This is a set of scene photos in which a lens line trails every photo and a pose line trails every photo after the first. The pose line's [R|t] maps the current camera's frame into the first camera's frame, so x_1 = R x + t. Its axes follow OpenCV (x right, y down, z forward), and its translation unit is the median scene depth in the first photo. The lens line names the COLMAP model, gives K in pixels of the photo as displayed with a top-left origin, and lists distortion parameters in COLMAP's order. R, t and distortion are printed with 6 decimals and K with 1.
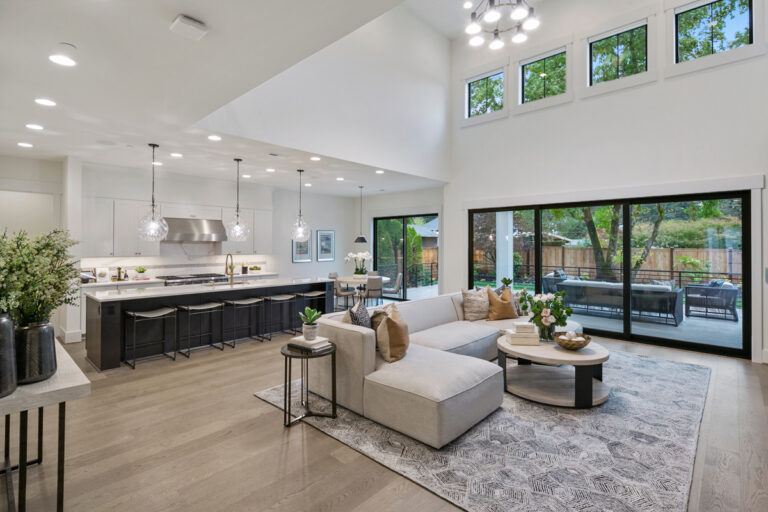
lens RADIAL K [[374.4, 0, 382.5], [0, 374.4, 227.1], [0, 0, 1]] dist [-0.001538, -0.000896]
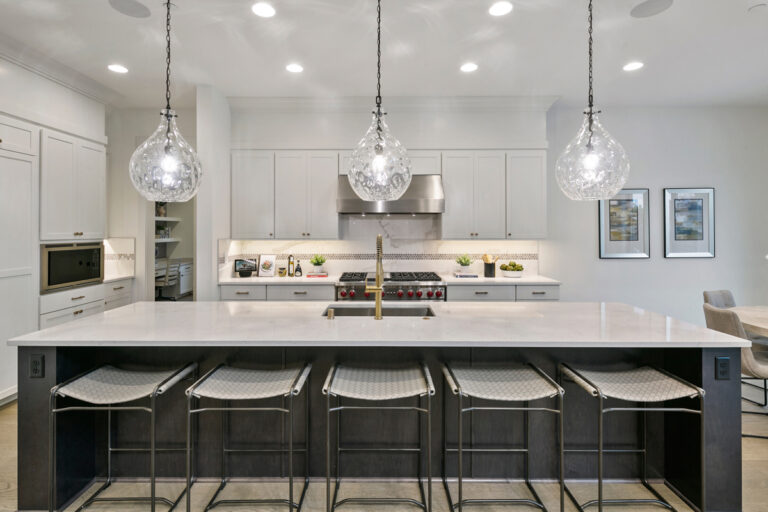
lens RADIAL K [[374.4, 0, 382.5], [0, 374.4, 227.1], [0, 0, 1]] dist [-0.001538, -0.000896]
pose [[0.679112, -0.008816, -0.733982, -0.095610], [0.036394, 0.999103, 0.021672, 0.042107], [0.733132, -0.041430, 0.678823, 0.570800]]
